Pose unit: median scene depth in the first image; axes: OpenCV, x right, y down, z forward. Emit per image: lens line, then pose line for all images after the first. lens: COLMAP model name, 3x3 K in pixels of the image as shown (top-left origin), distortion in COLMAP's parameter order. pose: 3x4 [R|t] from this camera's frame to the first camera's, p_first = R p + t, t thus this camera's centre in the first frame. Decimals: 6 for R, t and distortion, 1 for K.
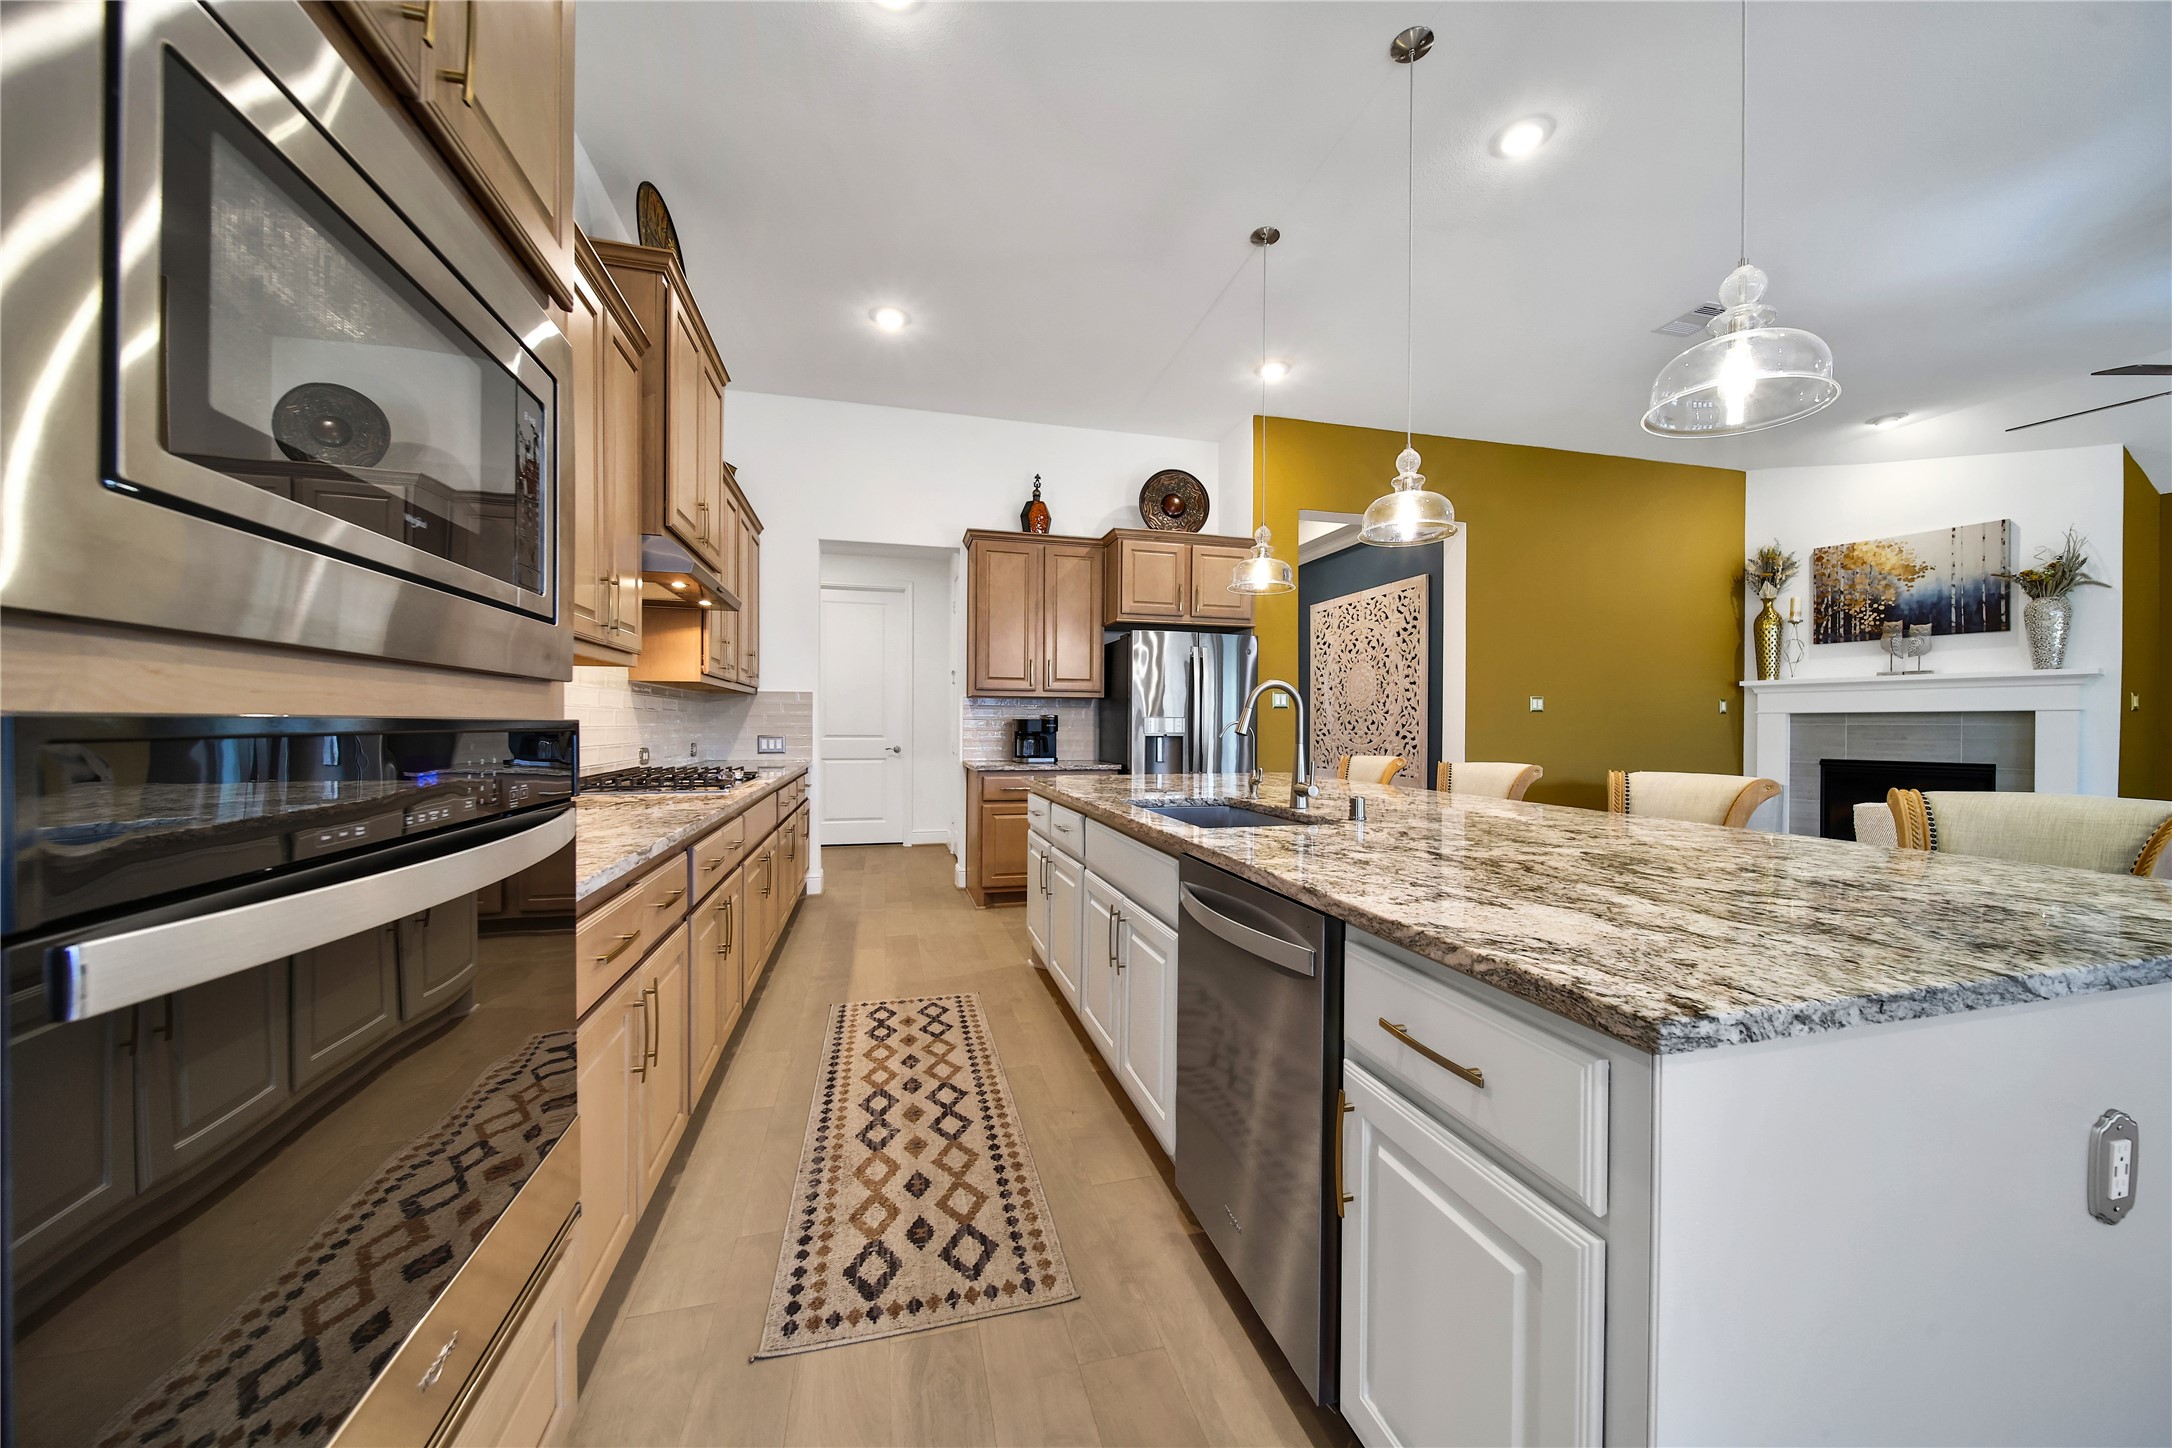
lens RADIAL K [[760.9, 0, 1086.1], [0, 760.9, 727.9], [0, 0, 1]] dist [-0.003558, -0.000183]
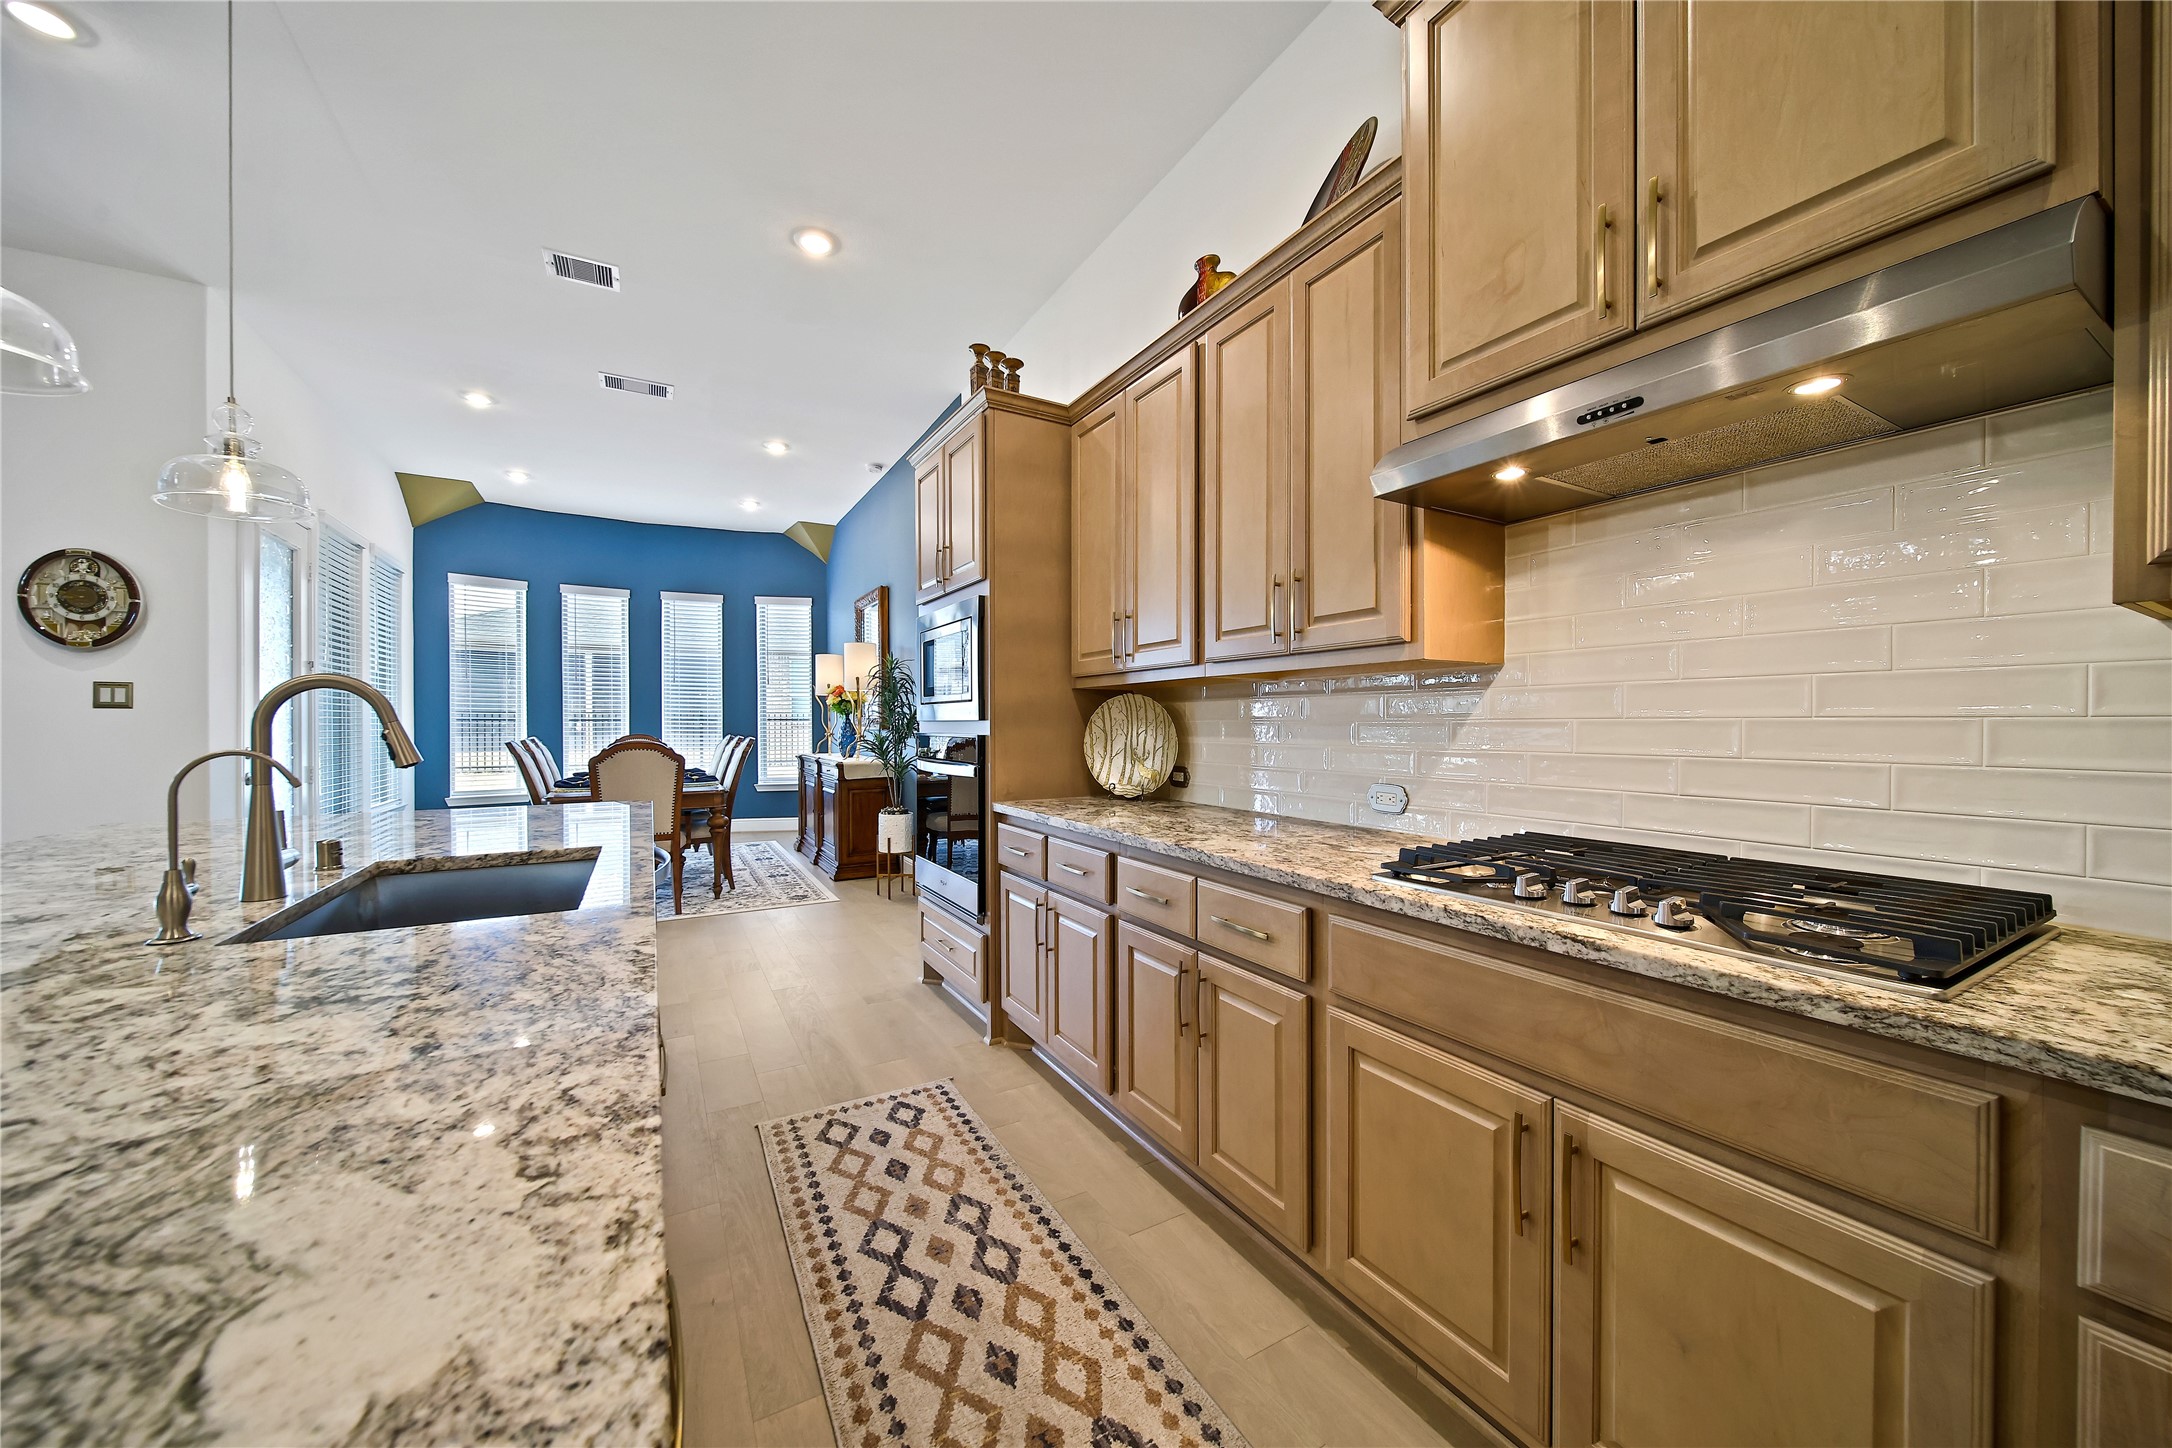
lens RADIAL K [[770.9, 0, 1090.8], [0, 770.9, 728.0], [0, 0, 1]] dist [-0.001835, -0.000322]
pose [[-0.965656, -0.001197, -0.259823, -0.076783], [-0.003971, 0.999941, 0.010154, -0.013793], [0.259795, 0.010837, -0.965603, 0.804945]]
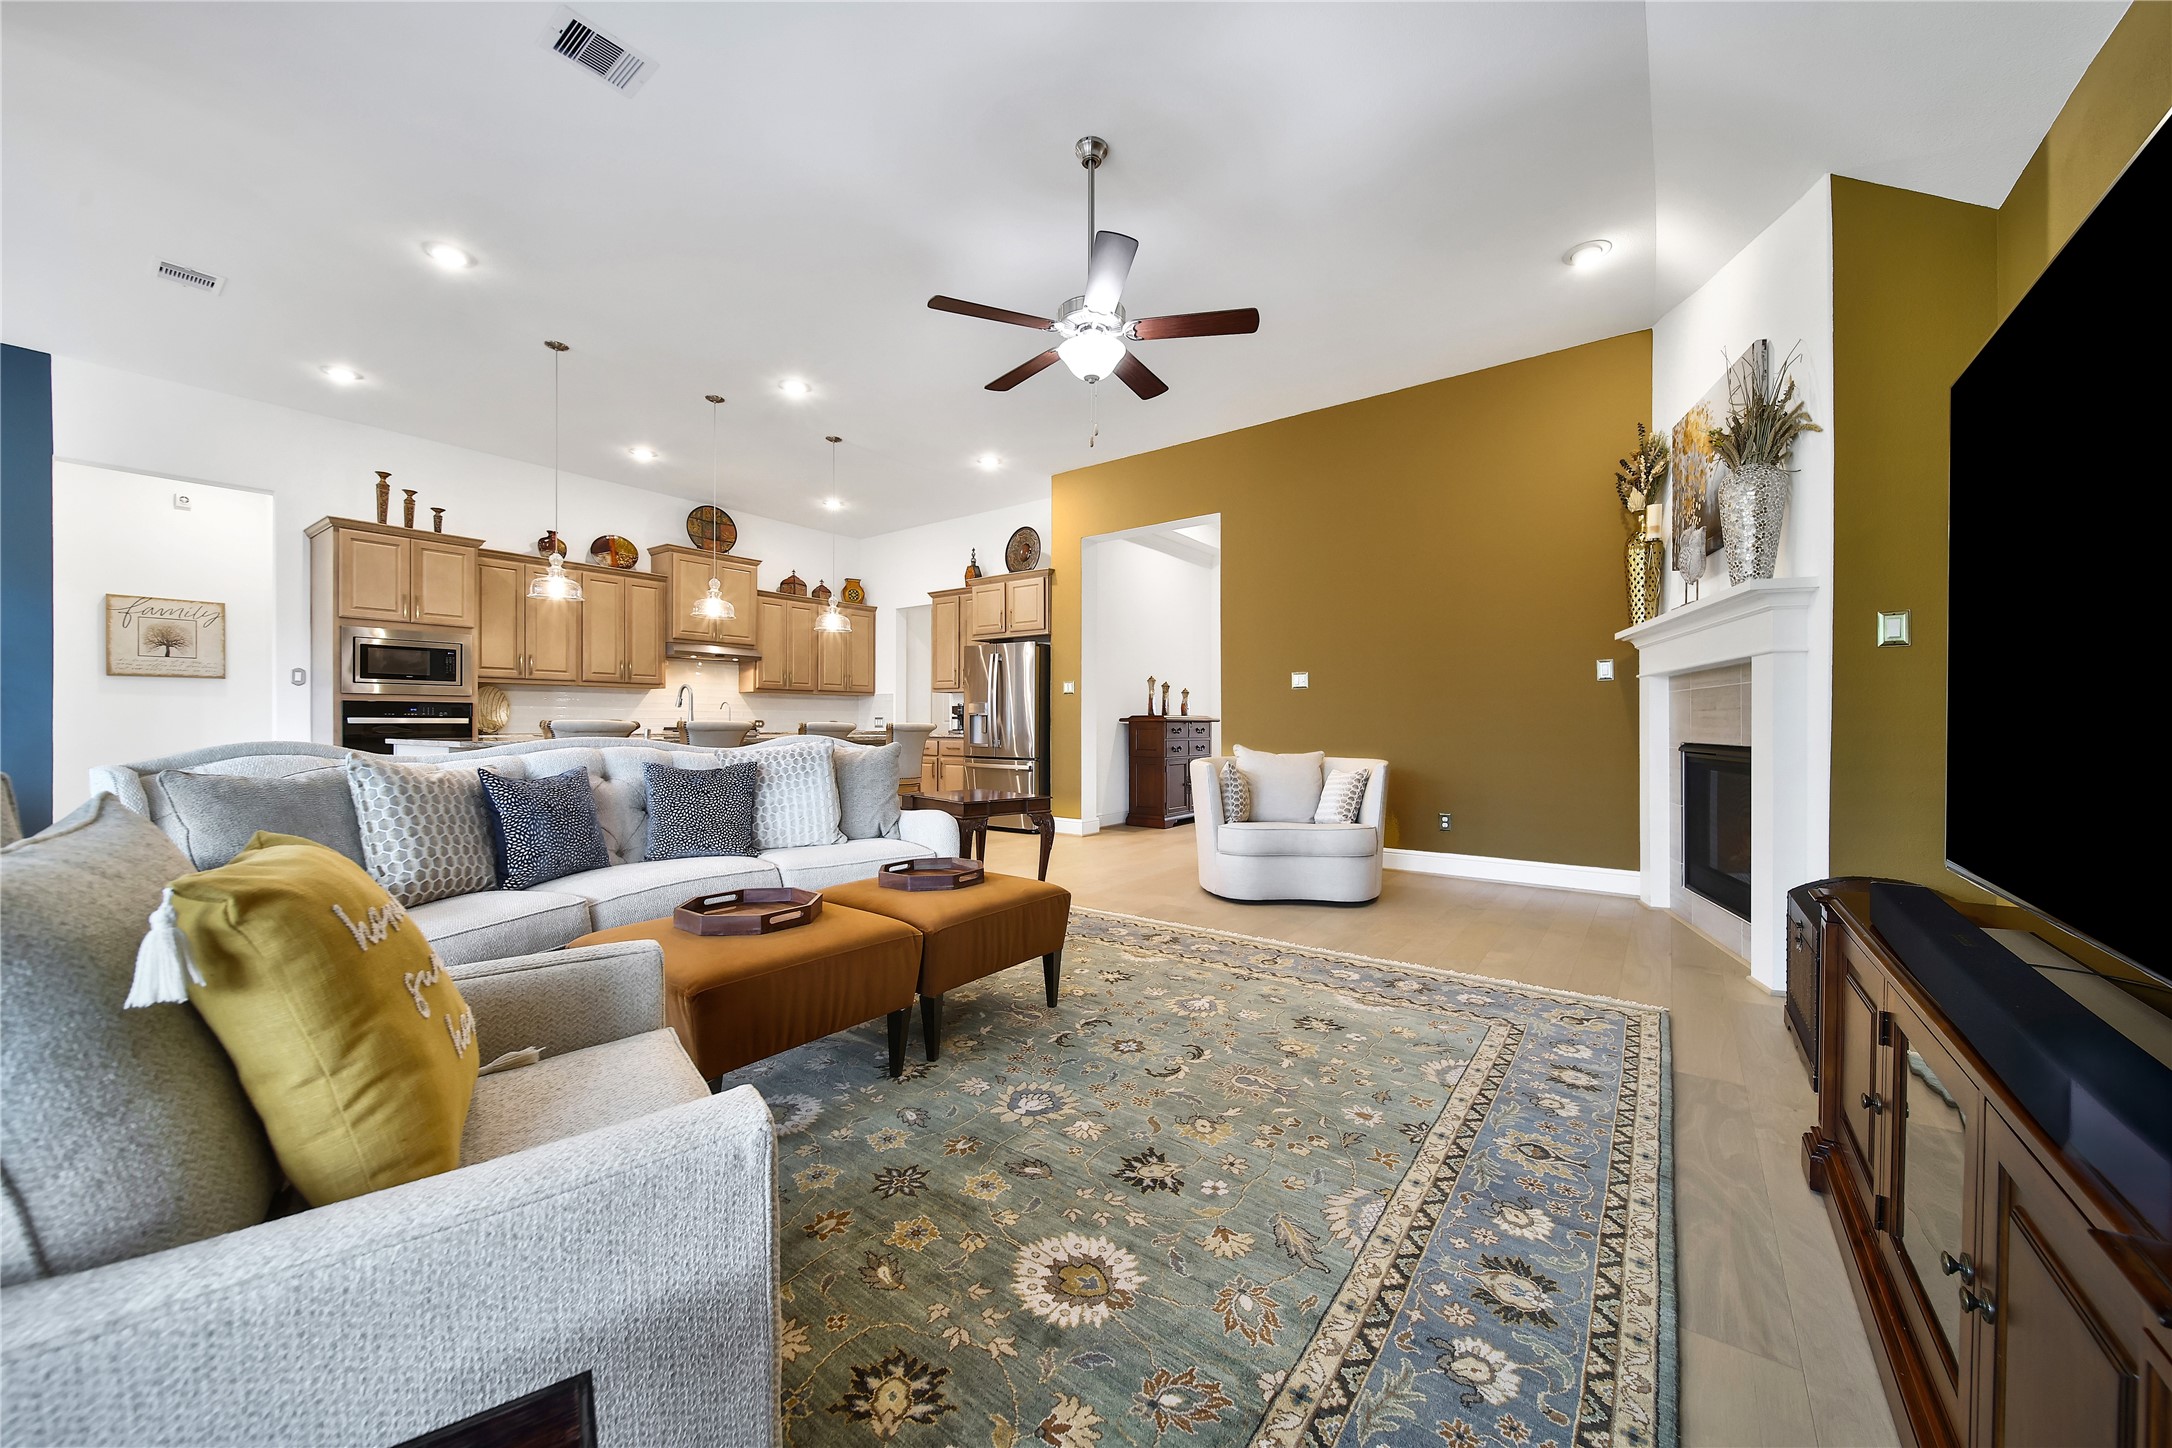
lens RADIAL K [[782.6, 0, 1092.2], [0, 782.6, 724.3], [0, 0, 1]] dist [0.001561, -0.000193]
pose [[0.630595, -0.003228, -0.776105, 1.422114], [-0.001983, 0.999981, -0.005771, 0.036446], [0.776110, 0.005178, 0.630577, 0.198672]]
